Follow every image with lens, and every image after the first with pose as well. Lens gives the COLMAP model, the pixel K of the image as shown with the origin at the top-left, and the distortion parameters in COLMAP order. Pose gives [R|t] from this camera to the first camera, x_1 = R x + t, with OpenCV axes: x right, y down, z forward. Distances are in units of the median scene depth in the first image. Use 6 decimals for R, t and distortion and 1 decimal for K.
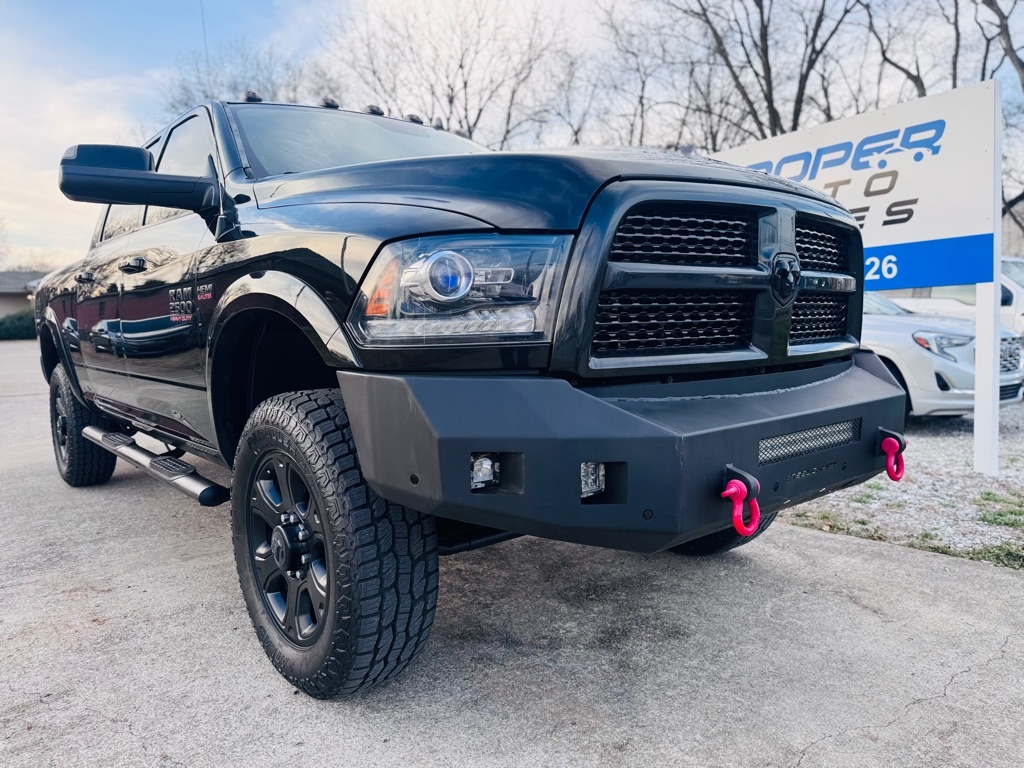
lens RADIAL K [[727.4, 0, 509.1], [0, 727.4, 383.1], [0, 0, 1]] dist [-0.001940, -0.000793]
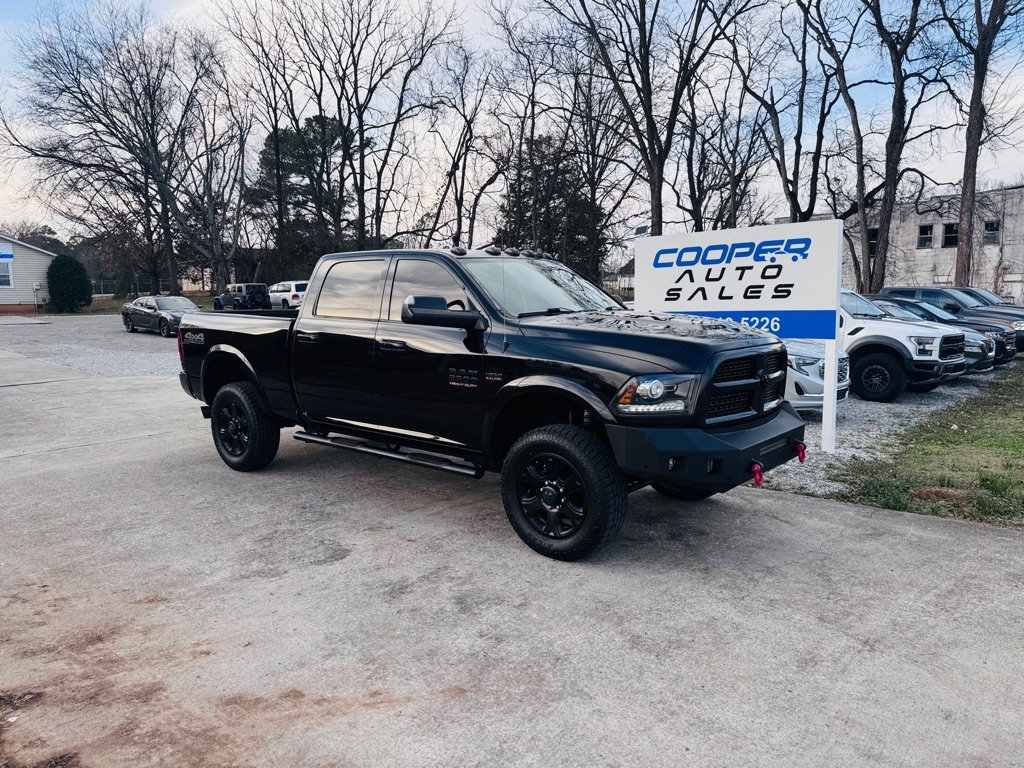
lens RADIAL K [[715.2, 0, 512.0], [0, 715.2, 384.0], [0, 0, 1]] dist [0.061567, -0.075525]
pose [[0.983198, 0.000580, 0.182544, -0.465050], [-0.007428, 0.999294, 0.036831, -0.112480], [-0.182394, -0.037568, 0.982508, -0.634561]]
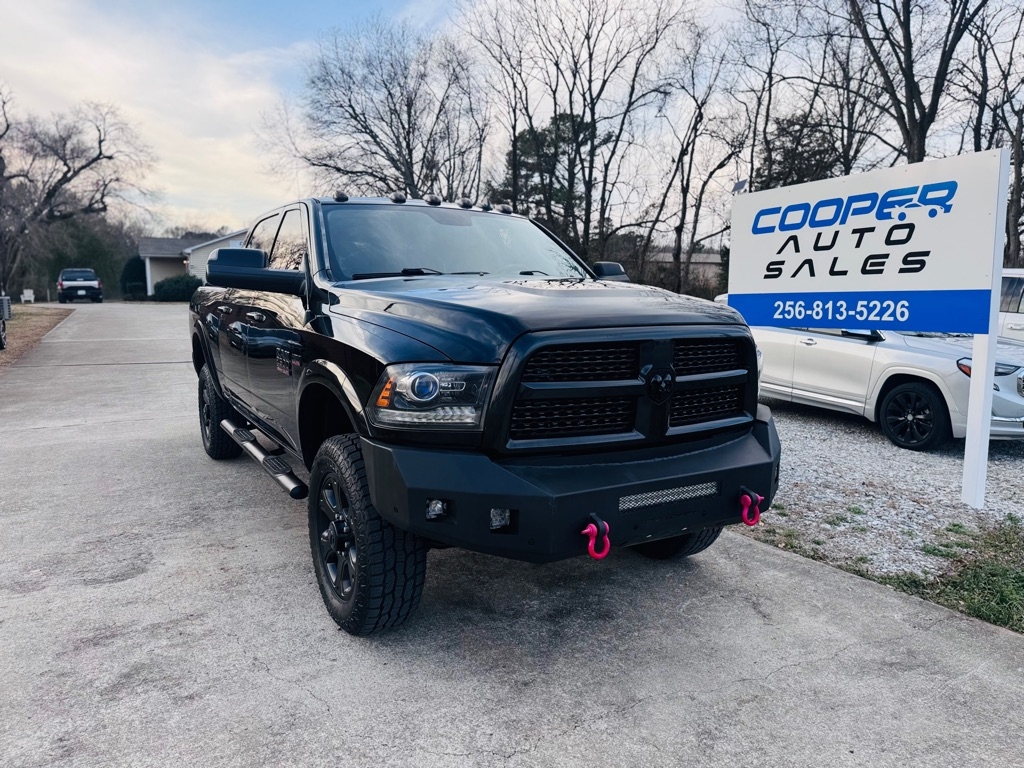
lens RADIAL K [[719.2, 0, 510.7], [0, 719.2, 385.1], [0, 0, 1]] dist [0.048318, -0.068539]
pose [[0.986402, 0.051457, -0.156085, 0.157975], [-0.044032, 0.997745, 0.050666, -0.105588], [0.158340, -0.043104, 0.986443, -0.248147]]
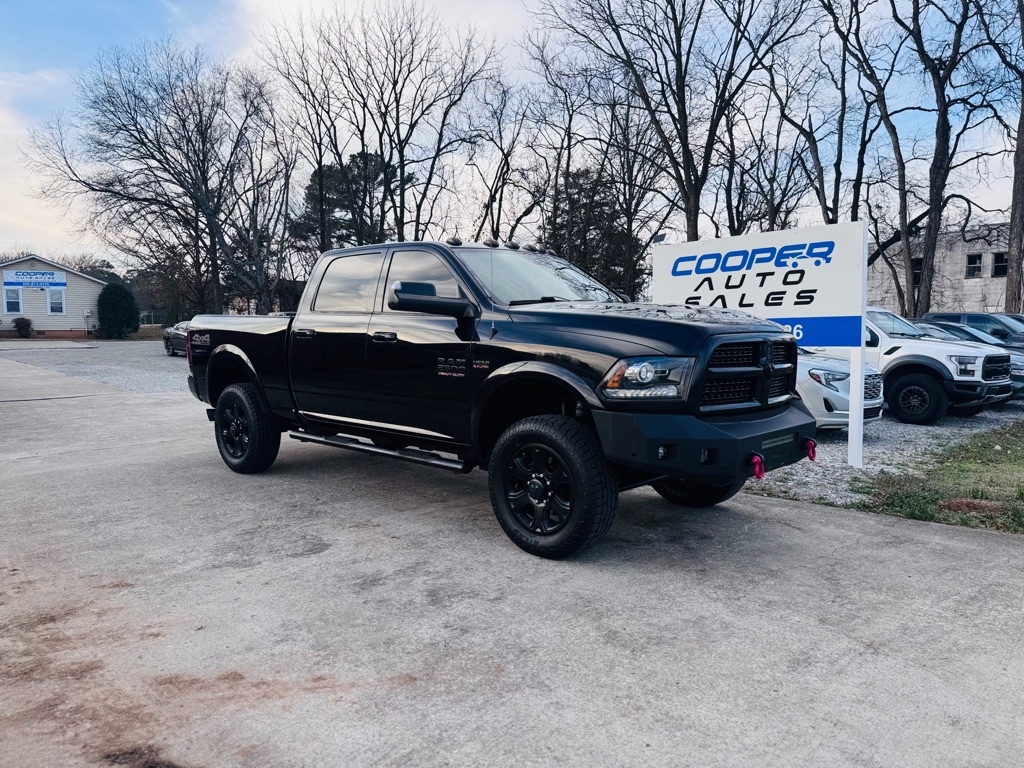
lens RADIAL K [[715.6, 0, 509.9], [0, 715.6, 387.2], [0, 0, 1]] dist [0.054775, -0.064698]
pose [[0.991843, 0.018630, 0.126098, -0.368142], [-0.018154, 0.999823, -0.004919, -0.034093], [-0.126167, 0.002589, 0.992006, -0.591052]]
